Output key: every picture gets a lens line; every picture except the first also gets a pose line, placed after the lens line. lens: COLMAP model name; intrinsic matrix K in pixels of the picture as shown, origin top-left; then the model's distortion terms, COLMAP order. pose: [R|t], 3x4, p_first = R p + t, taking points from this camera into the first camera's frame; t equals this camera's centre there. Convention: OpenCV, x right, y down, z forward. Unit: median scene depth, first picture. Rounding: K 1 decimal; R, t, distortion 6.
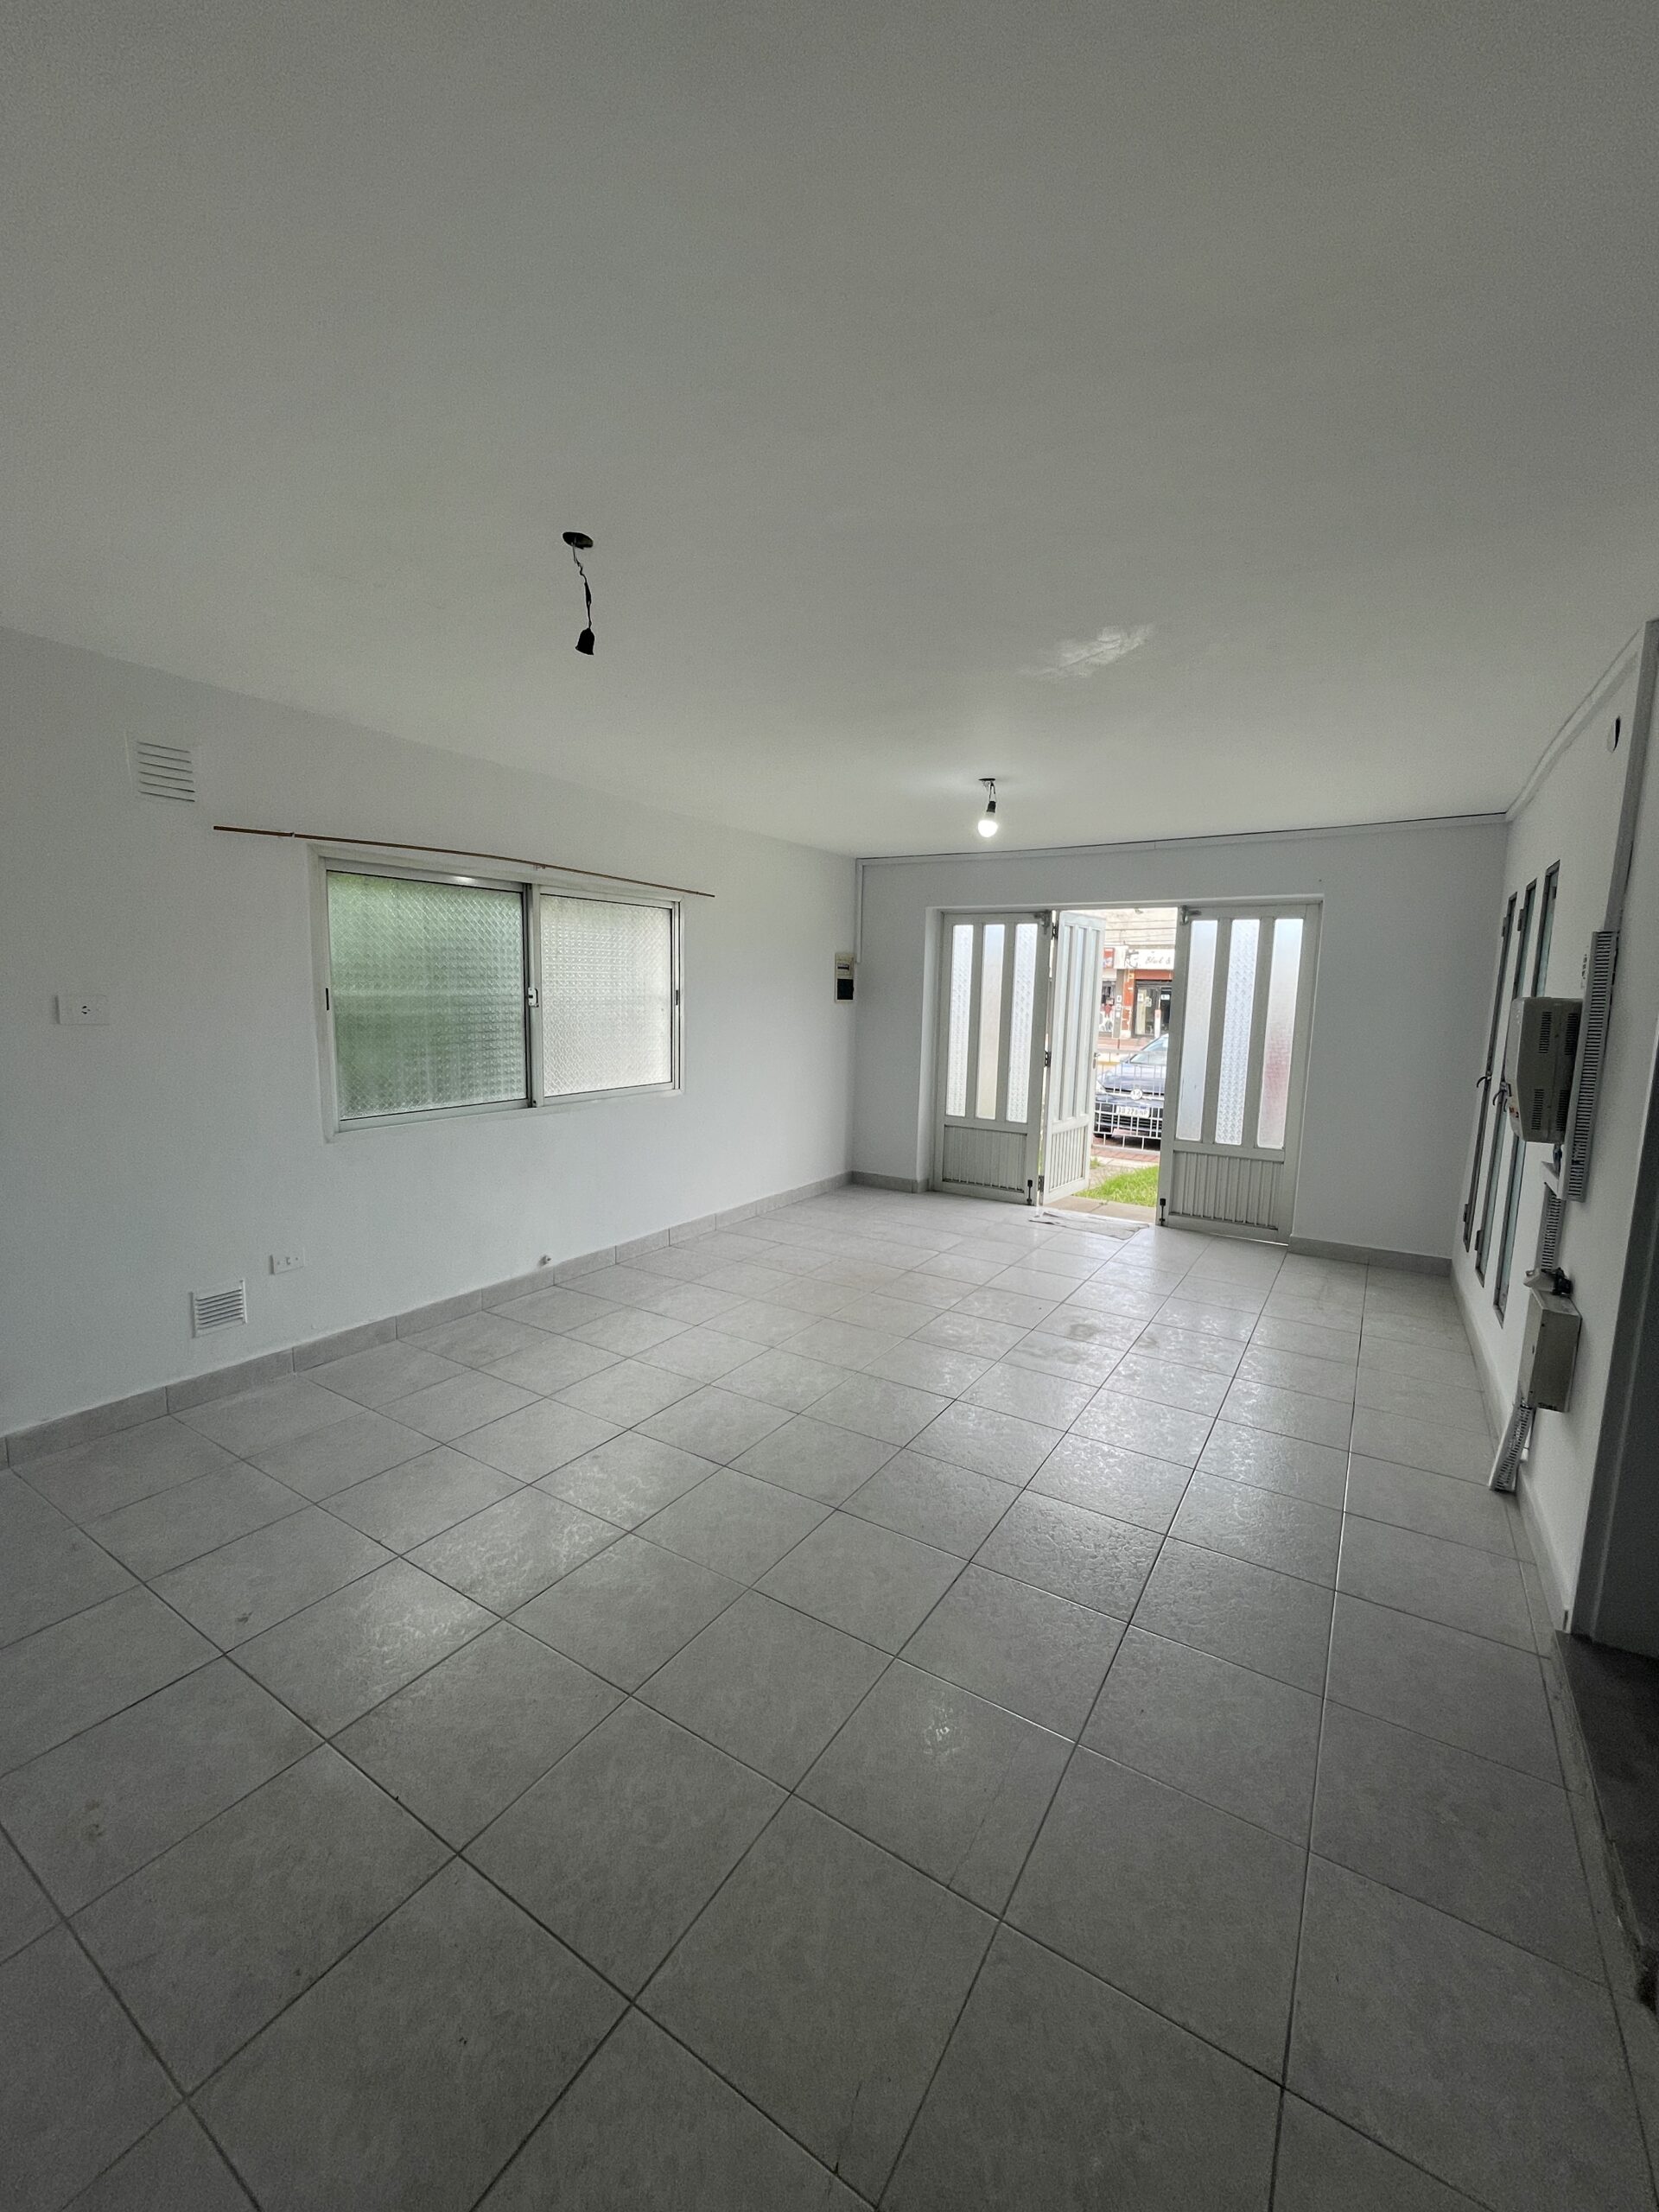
lens RADIAL K [[889.5, 0, 824.7], [0, 889.5, 1109.3], [0, 0, 1]] dist [-0.001094, 0.000040]
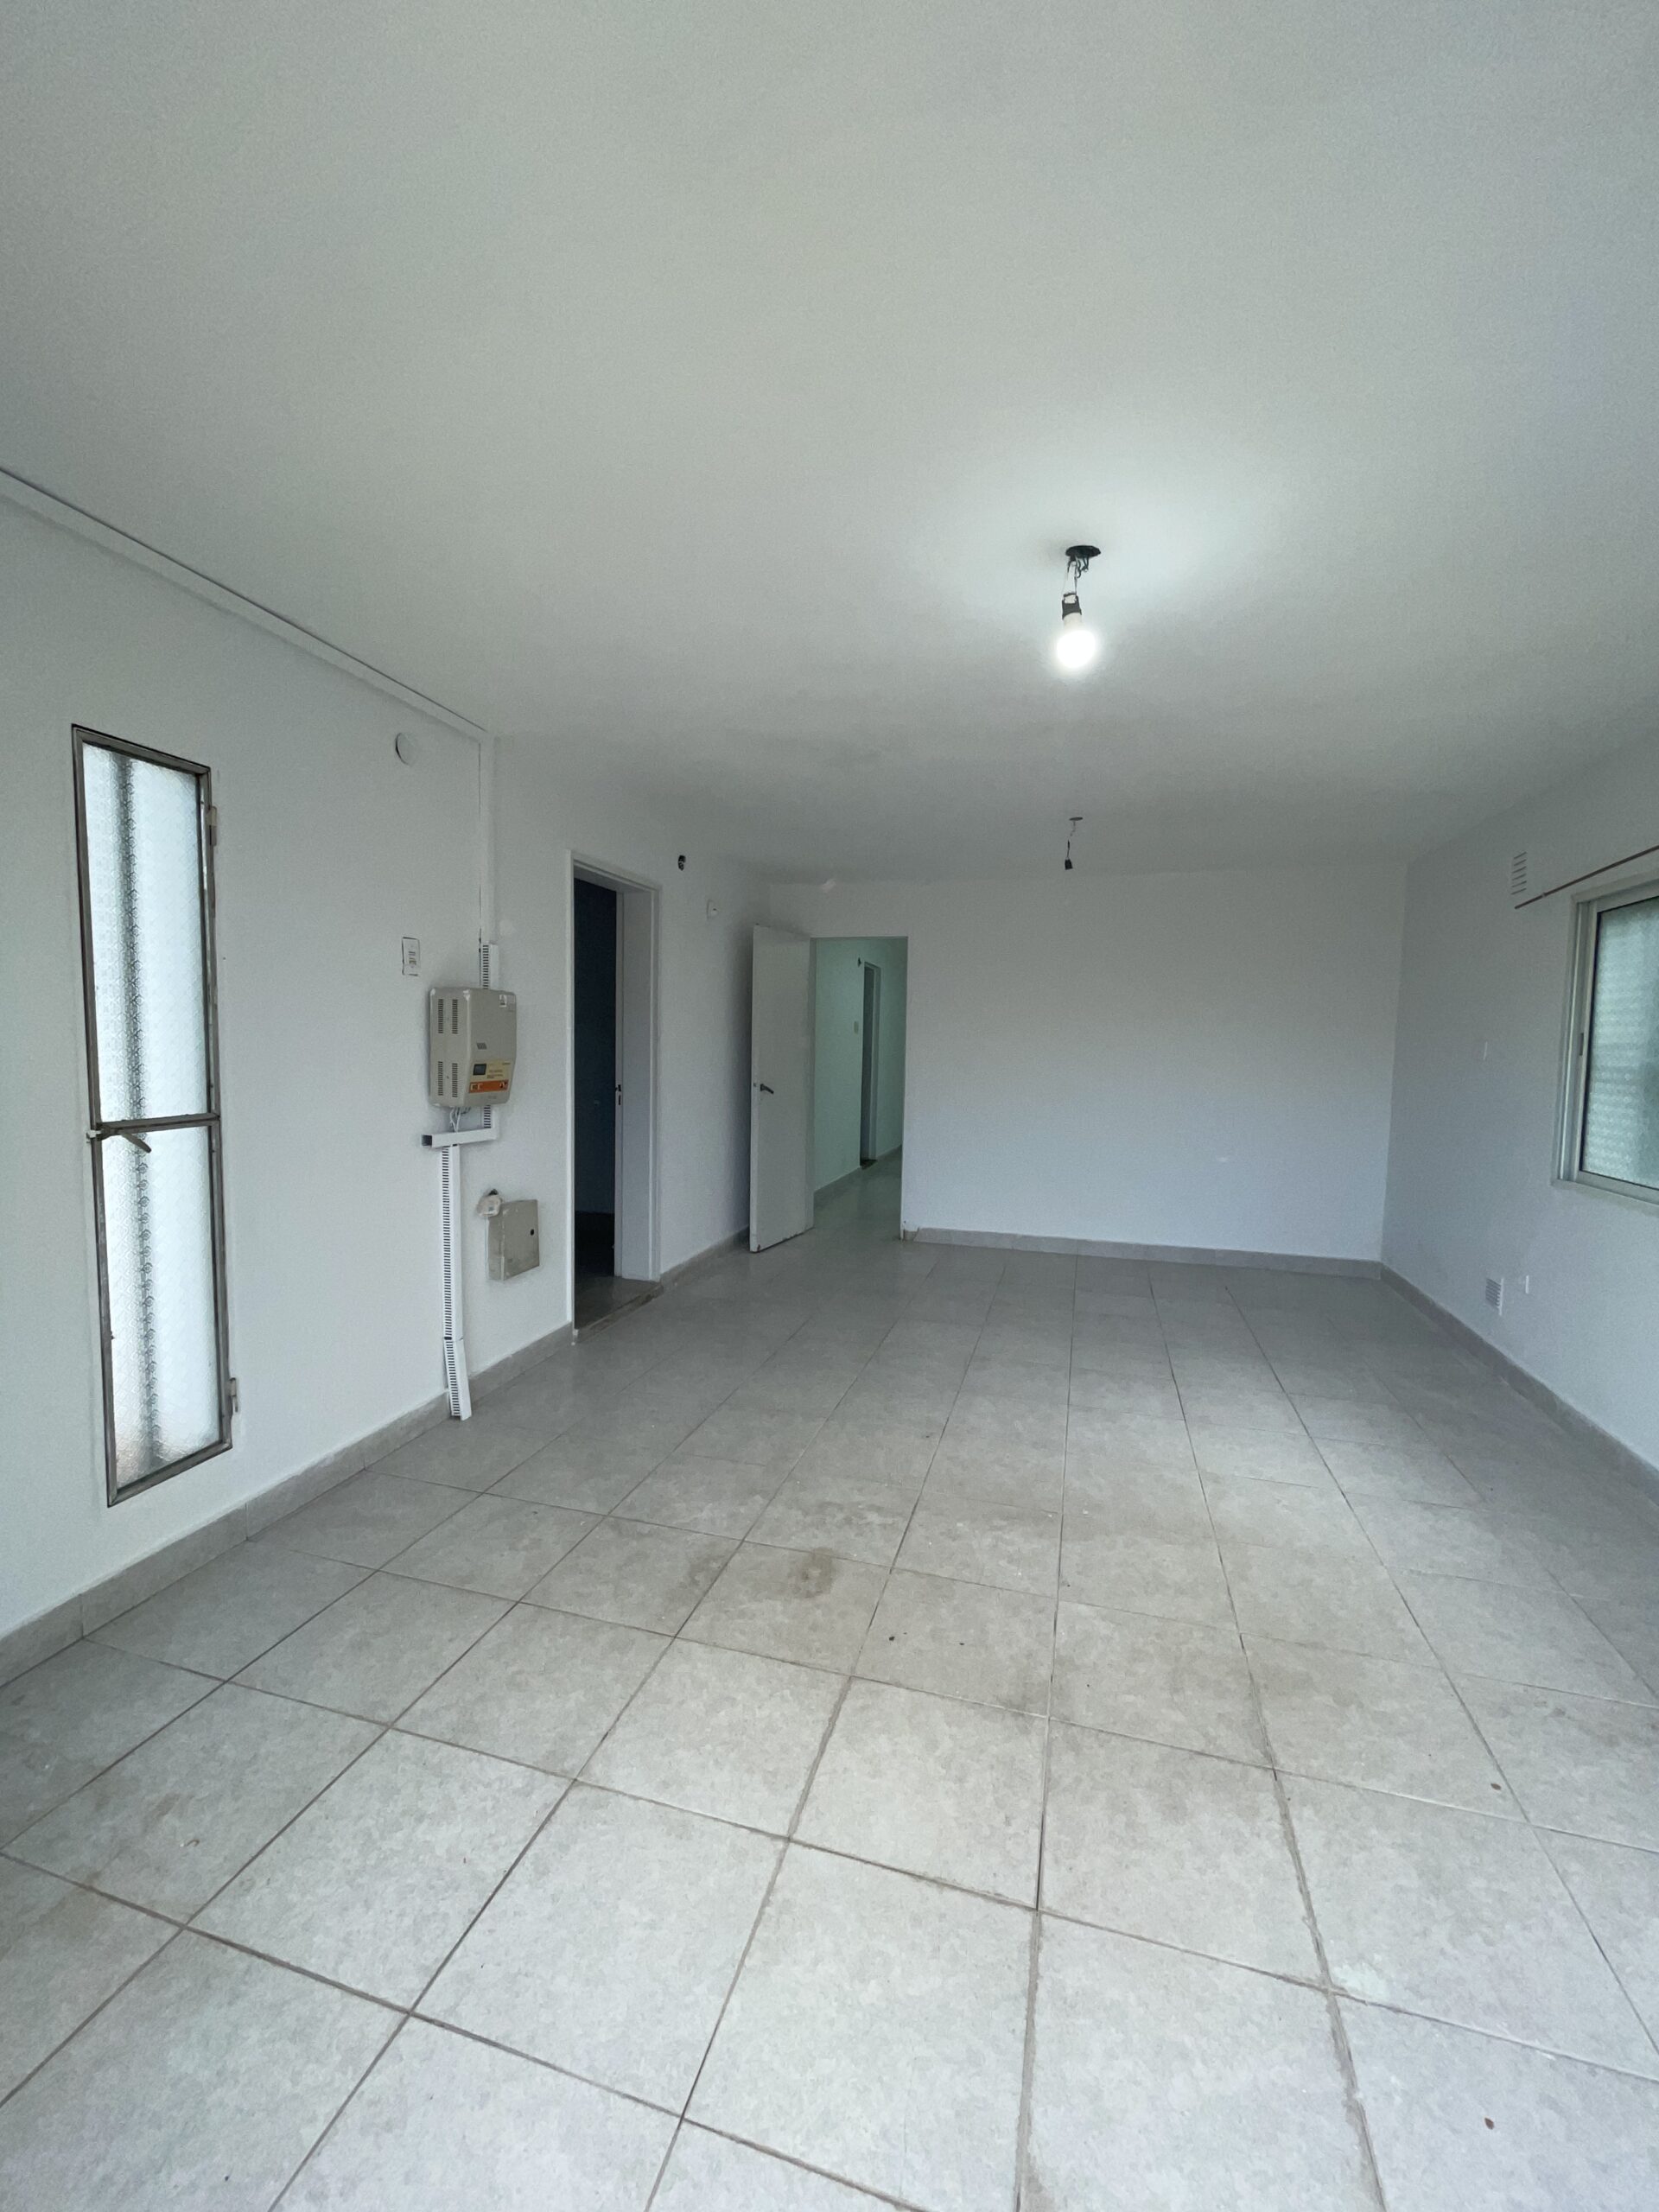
lens RADIAL K [[889.5, 0, 831.6], [0, 889.5, 1107.7], [0, 0, 1]] dist [-0.001094, 0.000040]
pose [[-0.962107, -0.022002, -0.271784, 0.467205], [-0.076427, 0.978546, 0.191328, -0.166191], [0.261744, 0.204850, -0.943147, 1.576987]]
